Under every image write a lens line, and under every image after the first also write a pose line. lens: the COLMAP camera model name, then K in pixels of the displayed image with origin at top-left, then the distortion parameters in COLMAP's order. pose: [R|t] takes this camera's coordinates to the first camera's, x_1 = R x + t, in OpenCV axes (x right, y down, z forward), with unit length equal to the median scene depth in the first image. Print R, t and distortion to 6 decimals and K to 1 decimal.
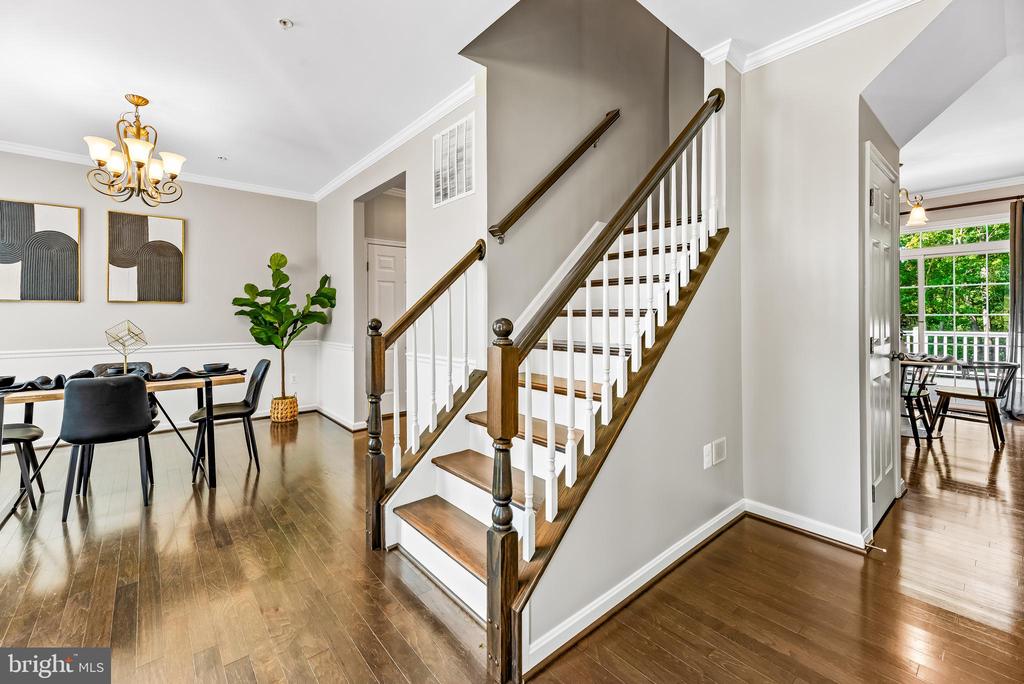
lens RADIAL K [[416.5, 0, 496.4], [0, 416.5, 311.5], [0, 0, 1]] dist [-0.001414, 0.000890]
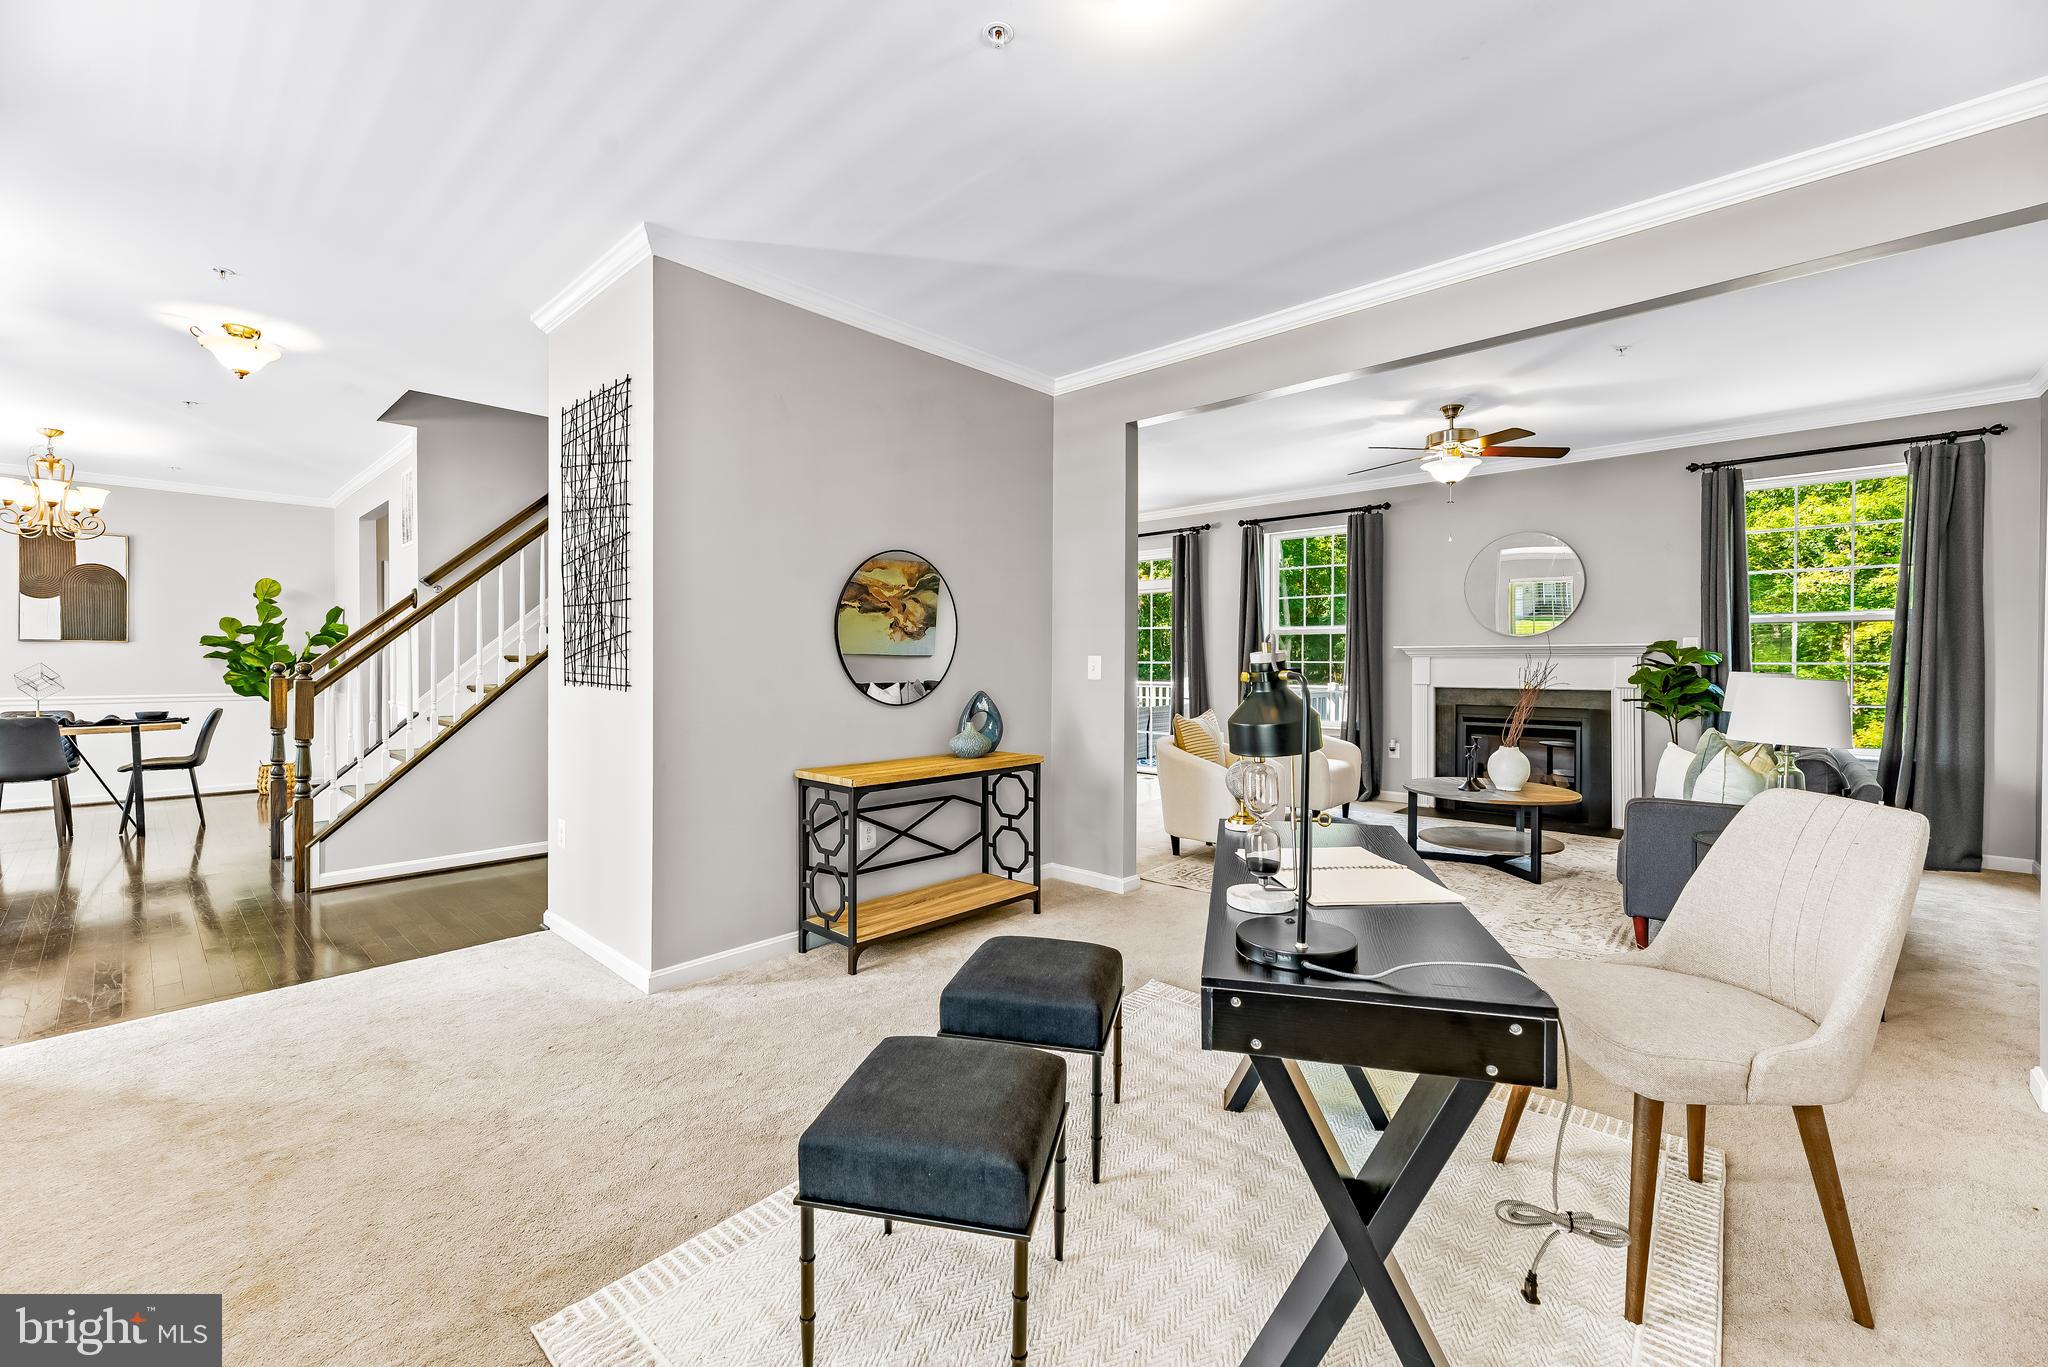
lens RADIAL K [[833.0, 0, 1007.0], [0, 833.0, 661.8], [0, 0, 1]] dist [-0.001414, 0.000890]
pose [[0.993505, 0.004961, 0.113681, 0.684900], [-0.006337, 0.999911, 0.011744, -0.011994], [-0.113613, -0.012388, 0.993448, -0.715771]]
